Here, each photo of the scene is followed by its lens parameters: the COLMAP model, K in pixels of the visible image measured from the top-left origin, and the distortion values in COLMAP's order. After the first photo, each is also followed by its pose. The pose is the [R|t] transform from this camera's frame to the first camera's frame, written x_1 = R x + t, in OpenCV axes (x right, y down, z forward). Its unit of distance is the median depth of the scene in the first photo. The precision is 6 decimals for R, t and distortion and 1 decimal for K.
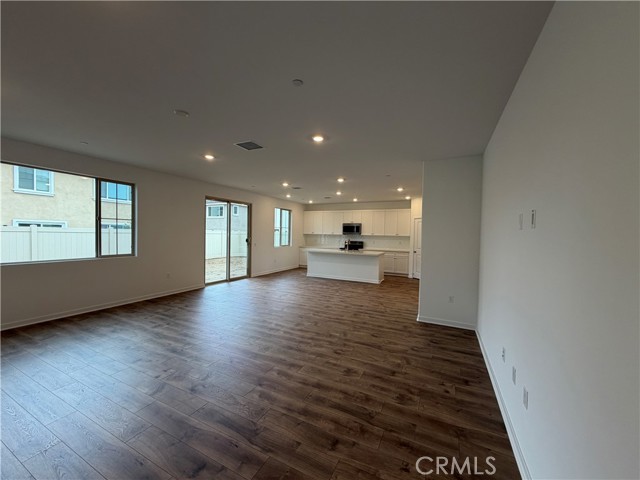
lens RADIAL K [[256.8, 0, 317.0], [0, 256.8, 241.1], [0, 0, 1]] dist [0.001530, 0.001171]
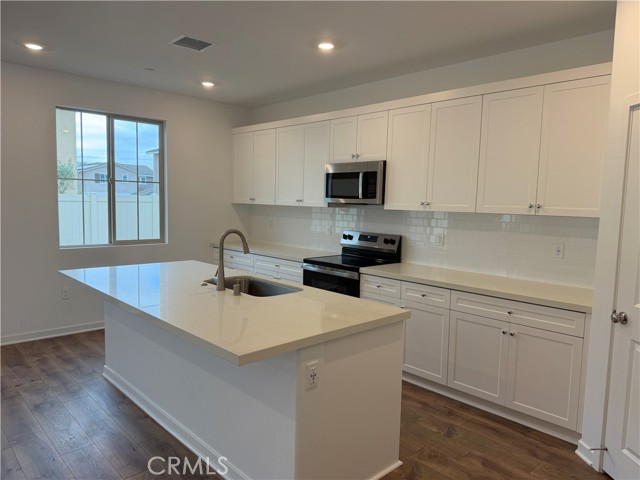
lens RADIAL K [[455.9, 0, 324.3], [0, 455.9, 242.4], [0, 0, 1]] dist [0.040254, -0.041158]
pose [[0.935111, 0.039718, -0.352122, 0.067418], [-0.026071, 0.998717, 0.043415, -0.002464], [0.353394, -0.031418, 0.934947, 0.146905]]
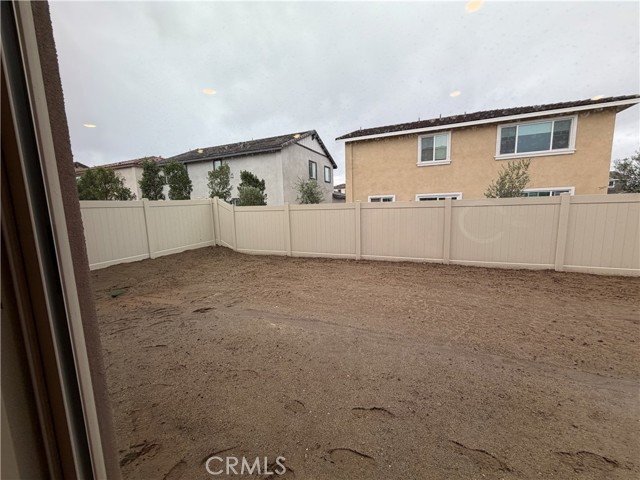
lens RADIAL K [[256.8, 0, 317.8], [0, 256.8, 239.9], [0, 0, 1]] dist [0.001530, 0.001171]
pose [[0.046461, 0.108911, -0.992965, -0.640174], [0.000660, 0.994035, 0.109059, -0.062220], [0.998920, -0.005722, 0.046112, 2.004929]]
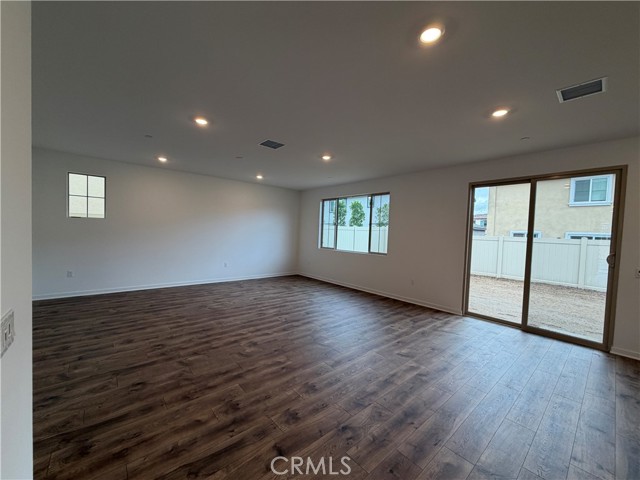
lens RADIAL K [[256.8, 0, 319.1], [0, 256.8, 240.3], [0, 0, 1]] dist [0.001530, 0.001171]
pose [[-0.387021, -0.002691, -0.922067, 0.657733], [-0.072384, 0.996998, 0.027473, -0.027745], [0.919226, 0.077376, -0.386054, 1.683083]]
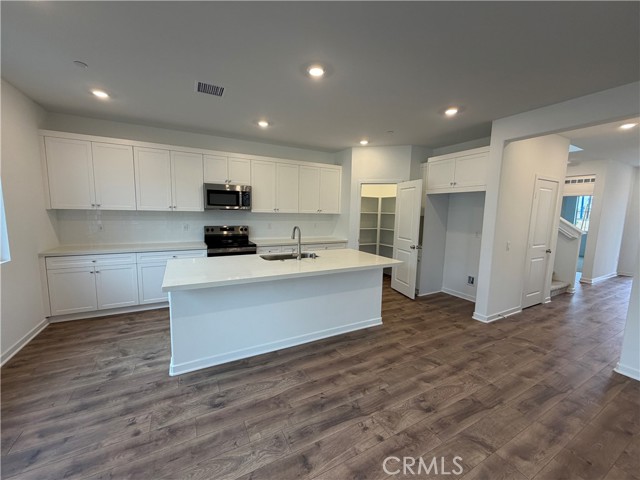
lens RADIAL K [[256.8, 0, 319.3], [0, 256.8, 242.1], [0, 0, 1]] dist [0.001530, 0.001171]
pose [[0.580298, -0.102834, 0.807886, -0.031895], [0.018487, 0.993404, 0.113169, -0.005095], [-0.814195, -0.050736, 0.578371, 0.160685]]
